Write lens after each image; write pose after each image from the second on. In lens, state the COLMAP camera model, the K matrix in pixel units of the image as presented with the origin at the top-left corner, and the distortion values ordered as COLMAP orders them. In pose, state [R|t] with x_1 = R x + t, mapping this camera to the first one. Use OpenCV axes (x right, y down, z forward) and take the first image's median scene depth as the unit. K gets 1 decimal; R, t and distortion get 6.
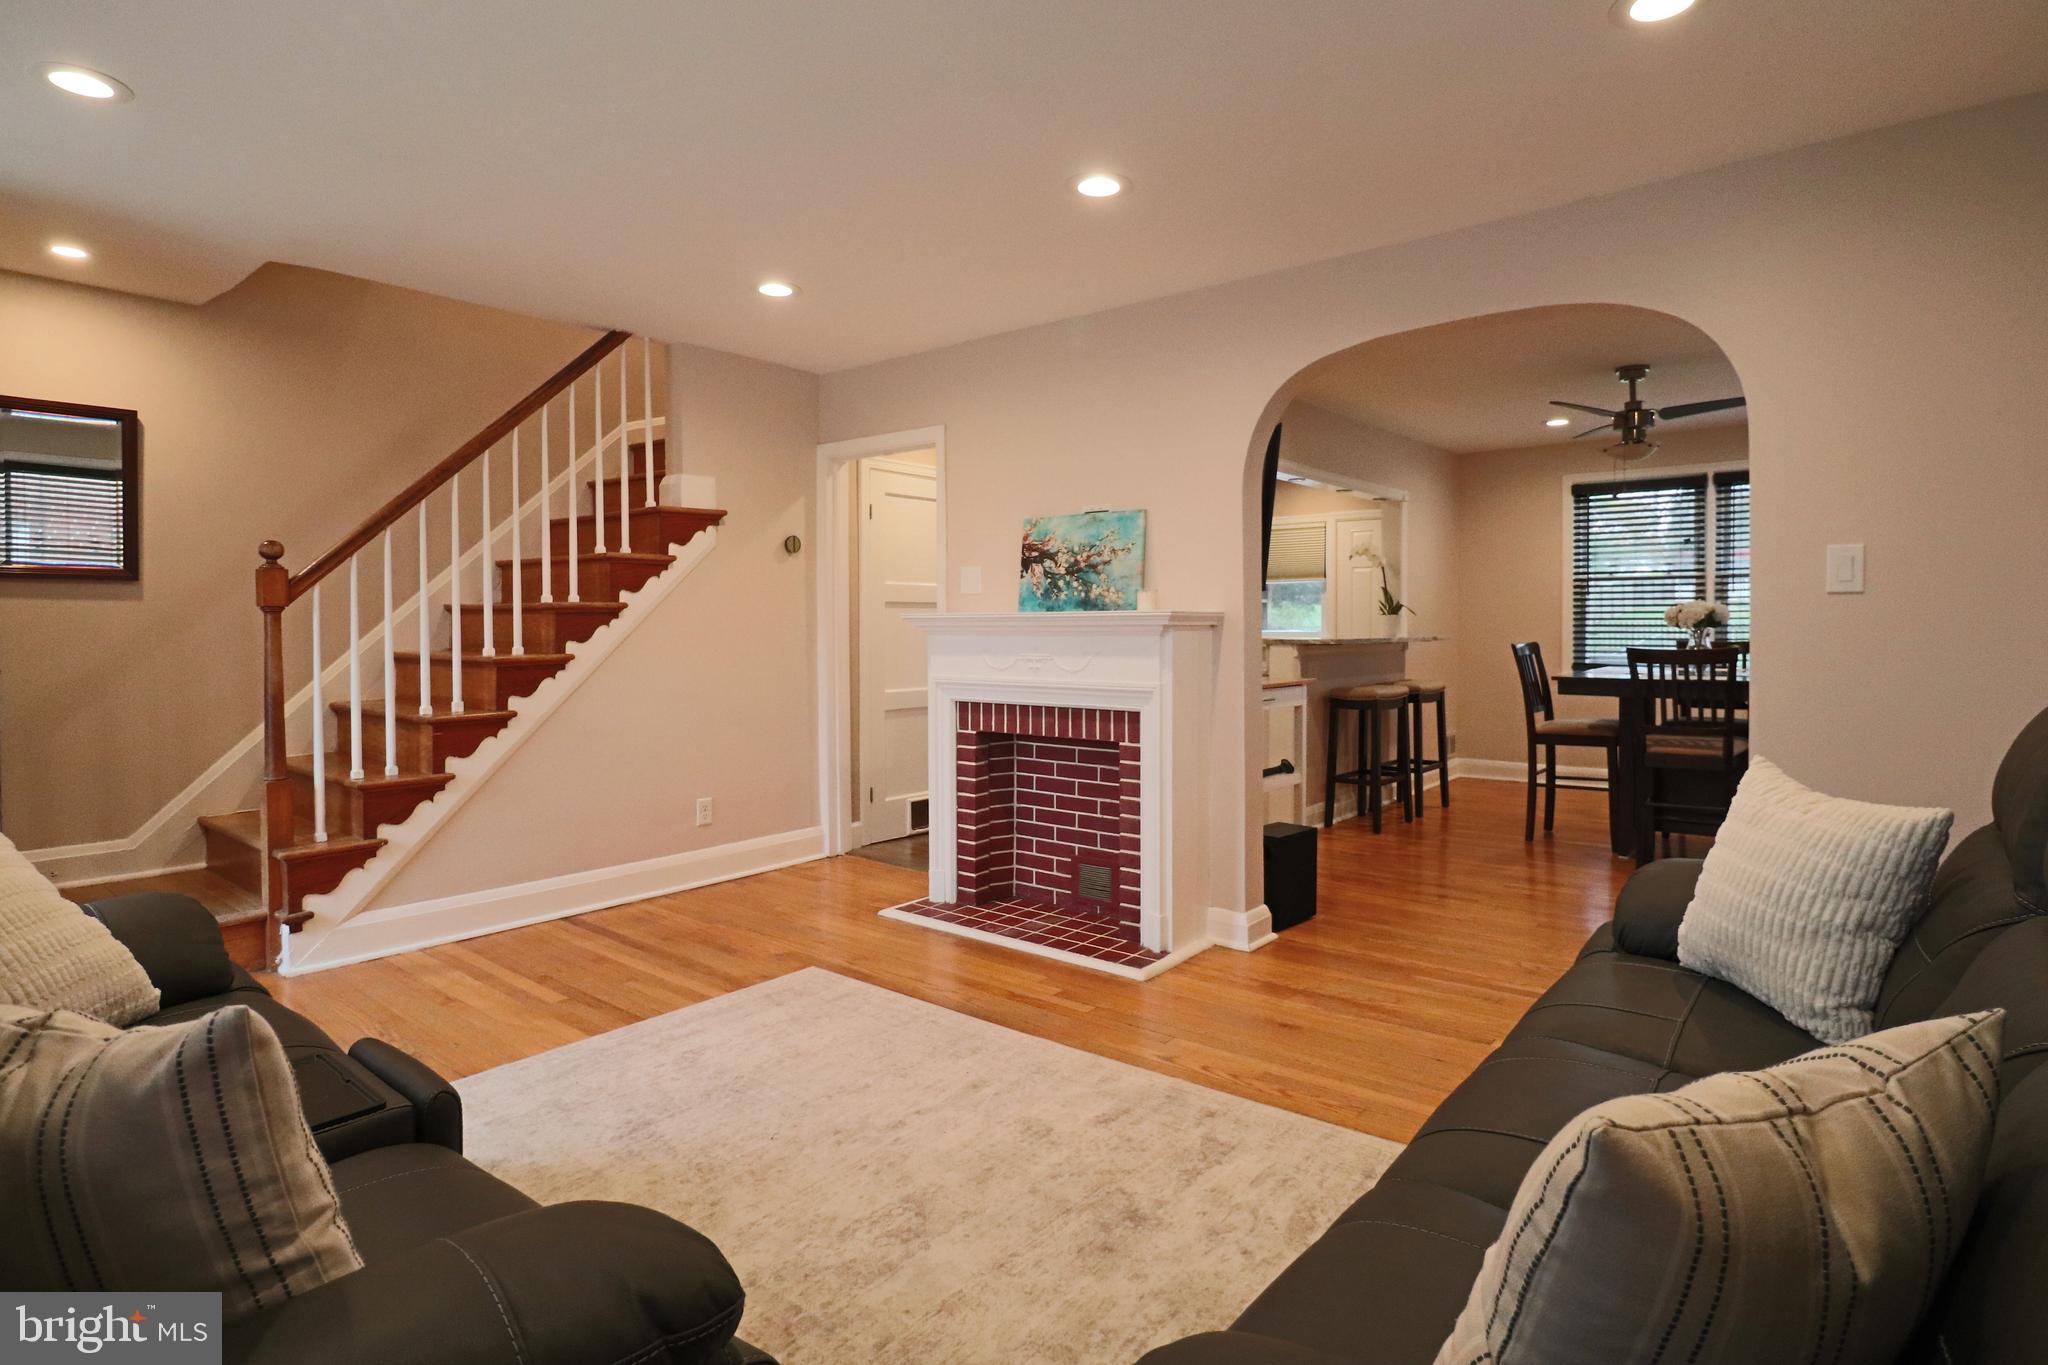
lens RADIAL K [[1051.6, 0, 1051.3], [0, 1051.6, 647.0], [0, 0, 1]] dist [0.006162, -0.016219]
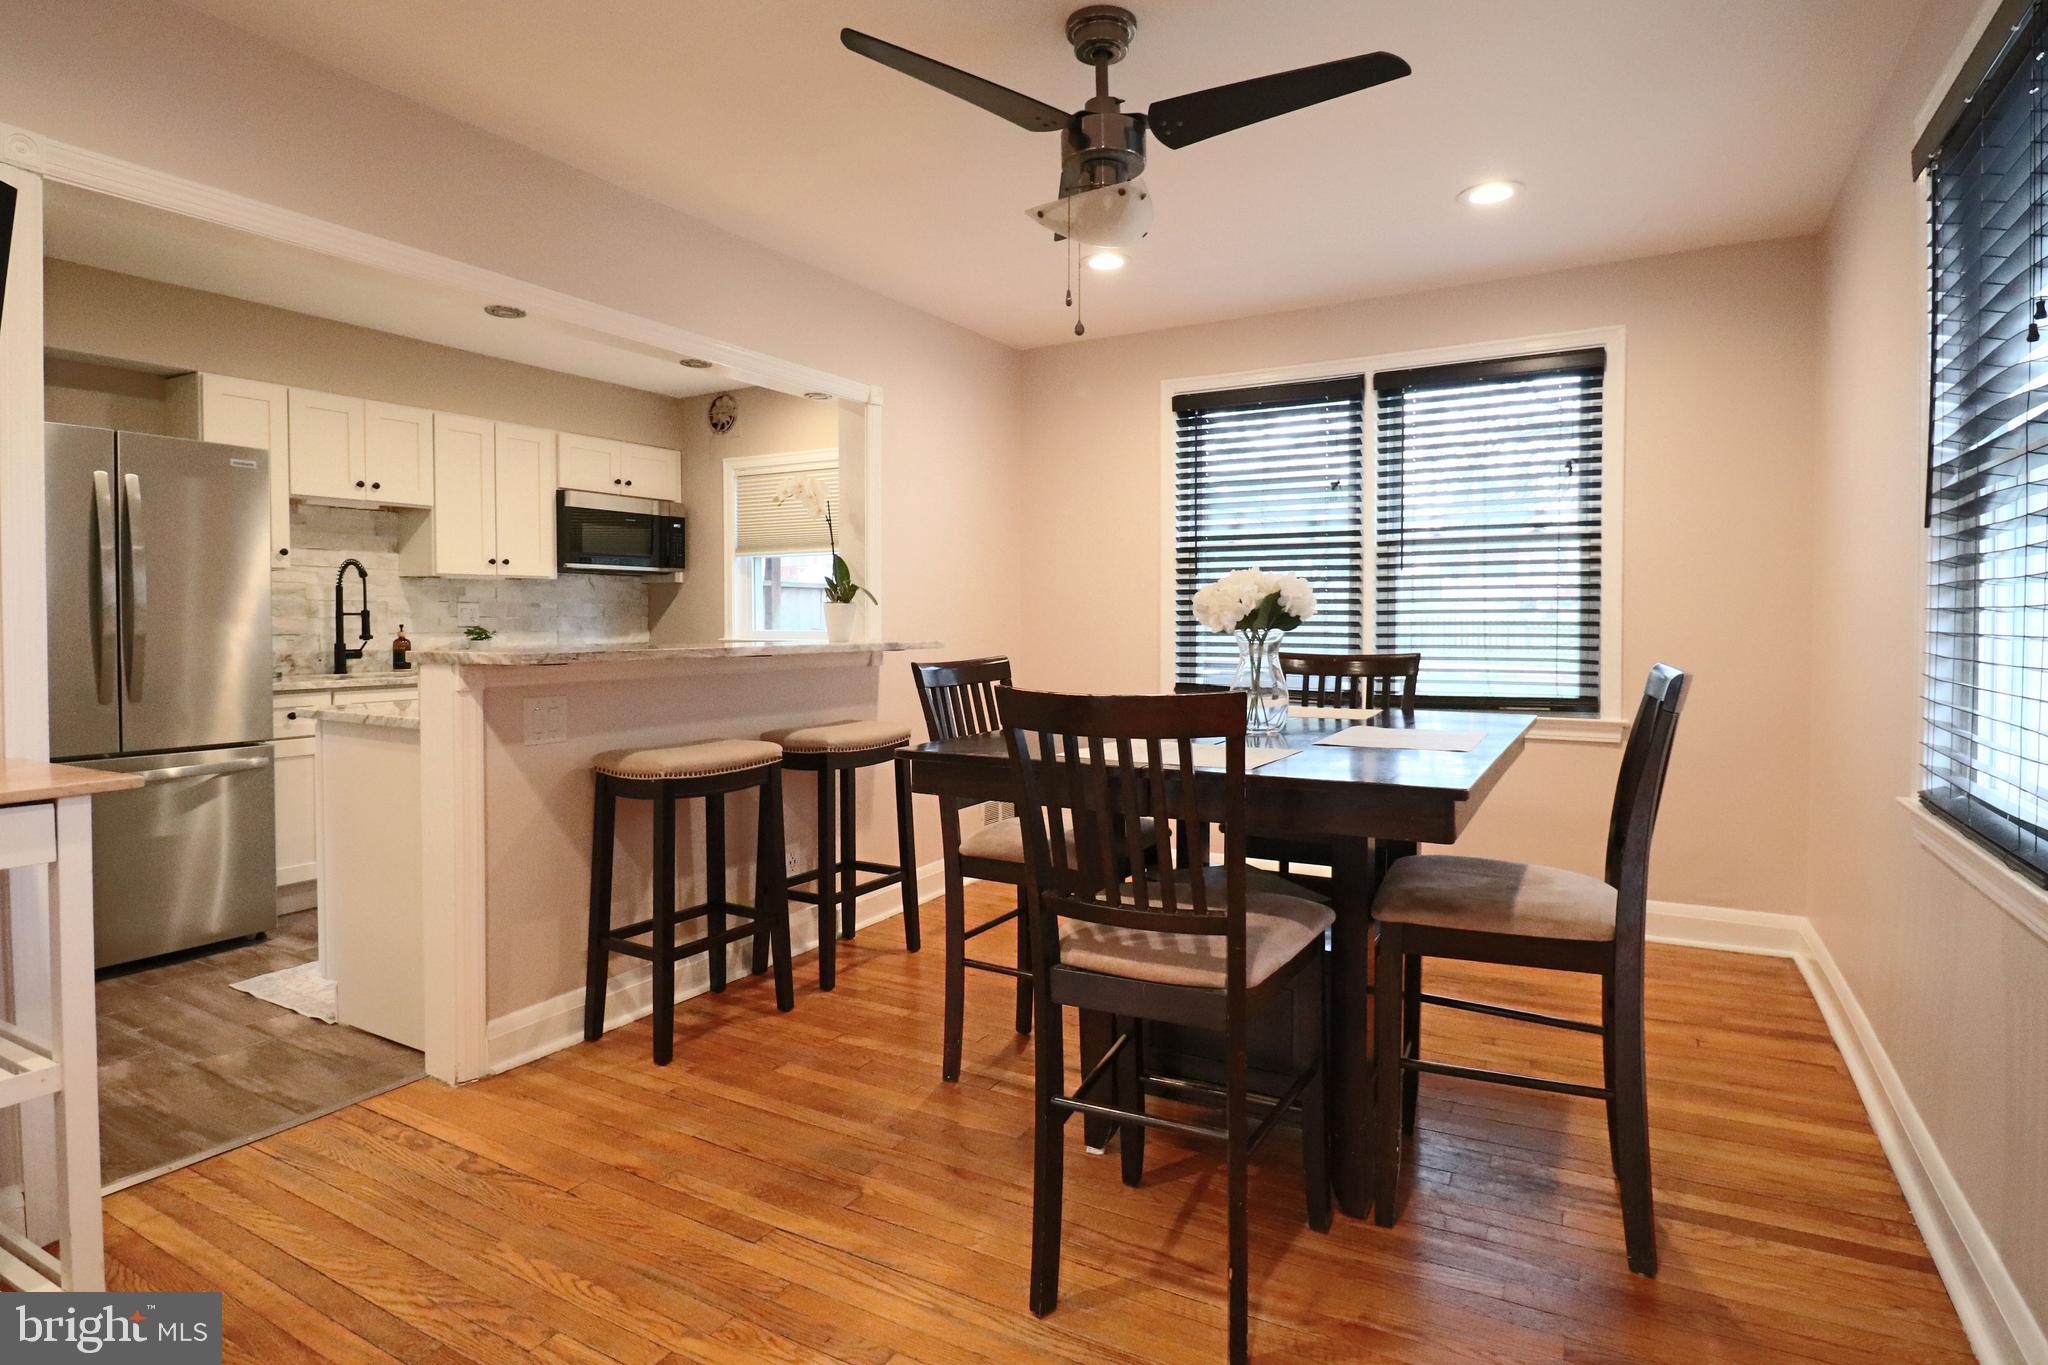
lens RADIAL K [[1051.6, 0, 1051.3], [0, 1051.6, 647.0], [0, 0, 1]] dist [0.006162, -0.016219]
pose [[0.984961, -0.001376, 0.172772, 0.293929], [0.000691, 0.999992, 0.004029, -0.008000], [-0.172776, -0.003849, 0.984954, 0.373025]]
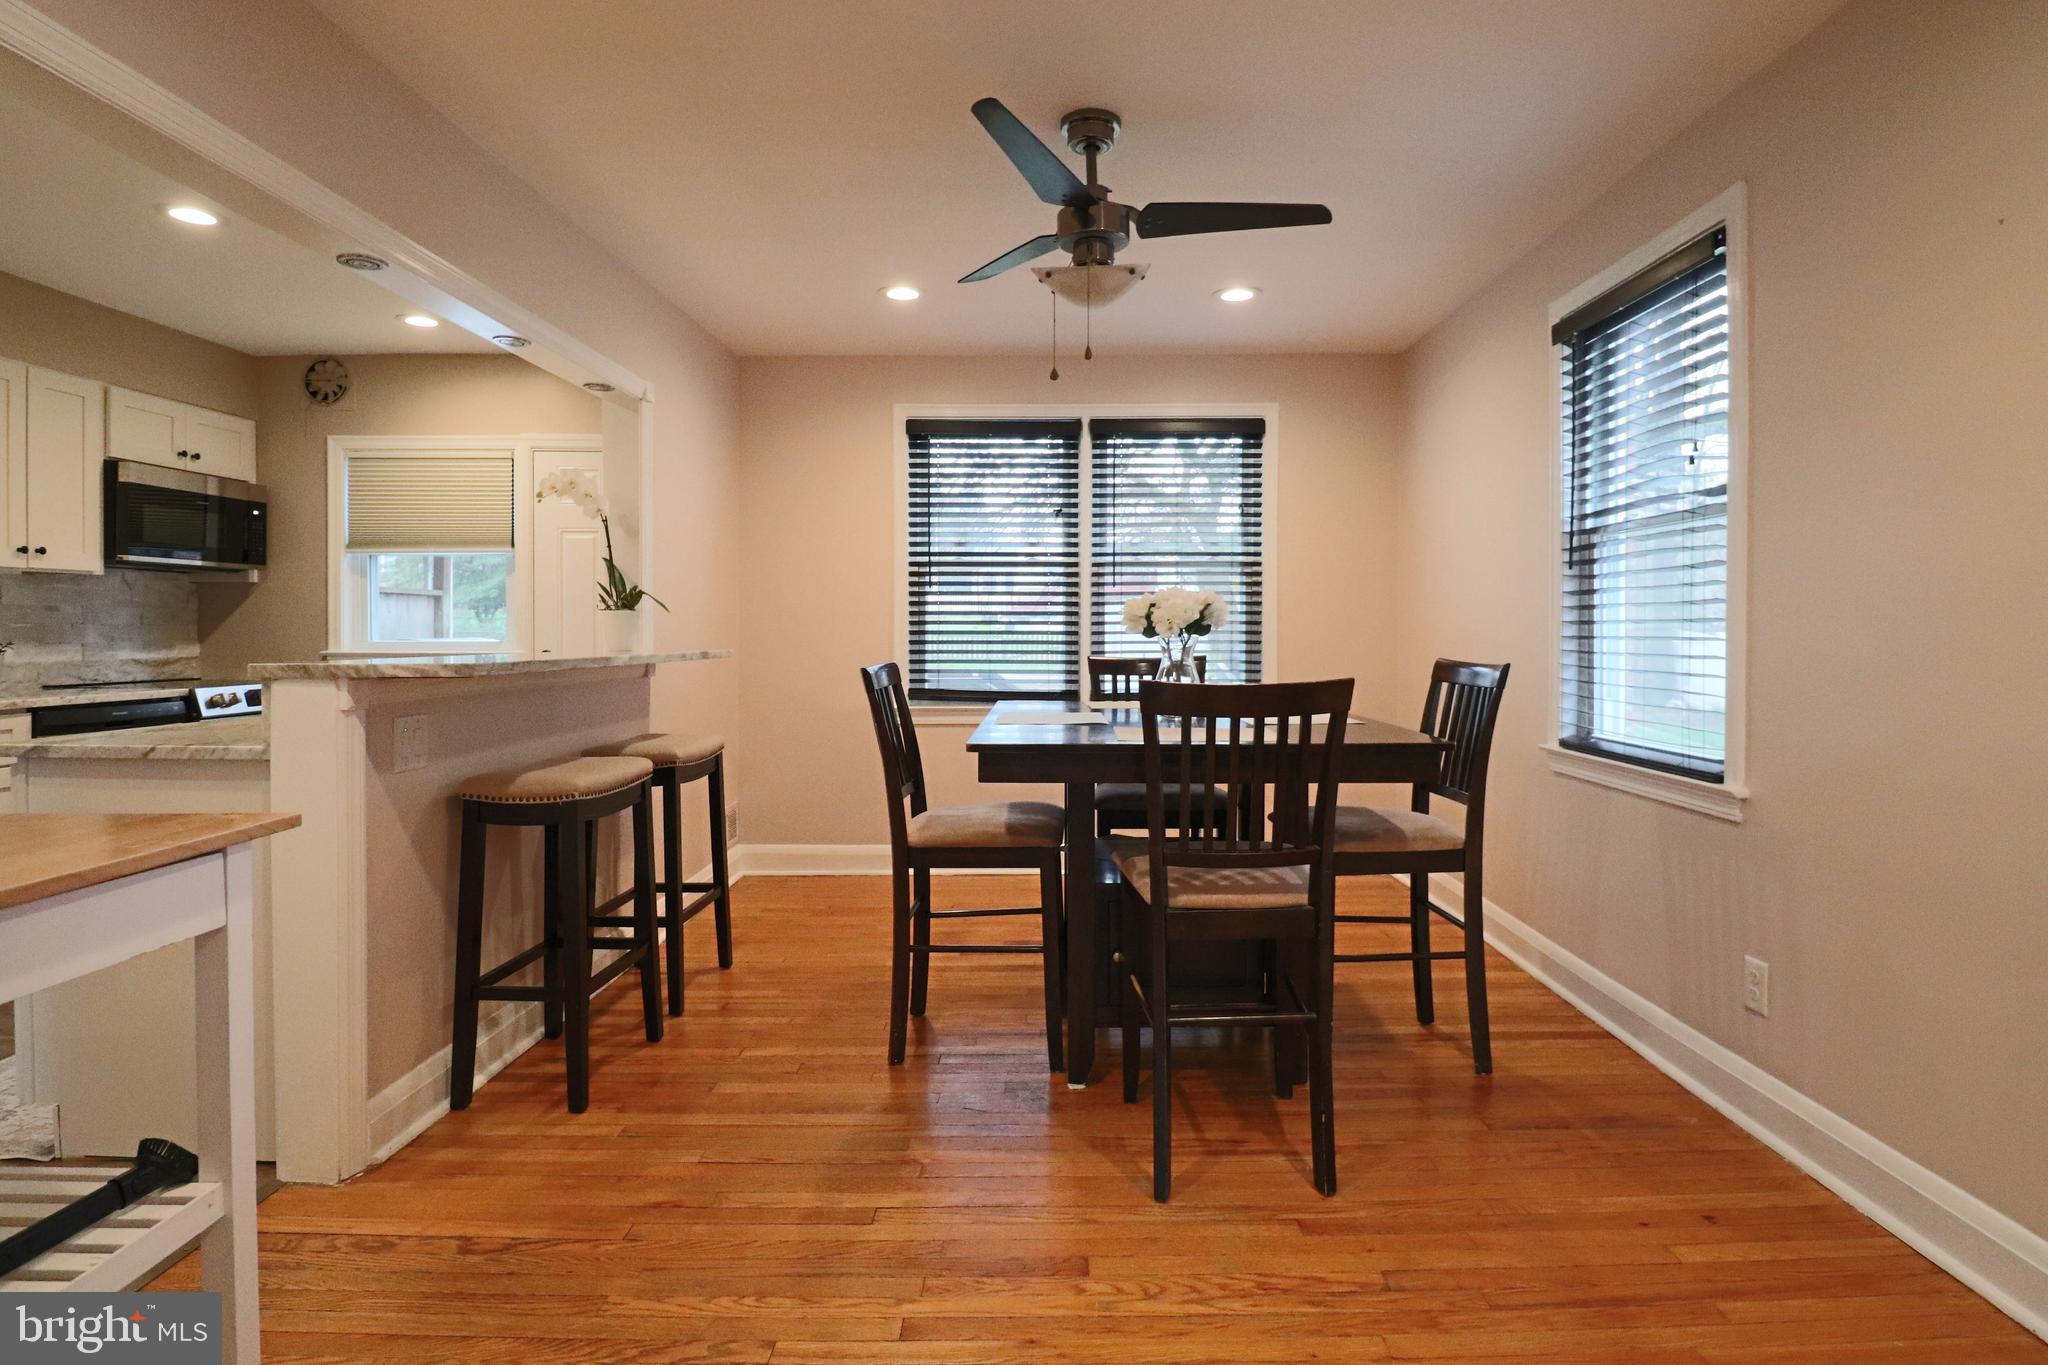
lens RADIAL K [[1051.6, 0, 1051.3], [0, 1051.6, 647.0], [0, 0, 1]] dist [0.006162, -0.016219]
pose [[0.780979, -0.004897, 0.624538, 0.142019], [0.010072, 0.999938, -0.004756, -0.006433], [-0.624476, 0.010005, 0.780980, 0.398054]]
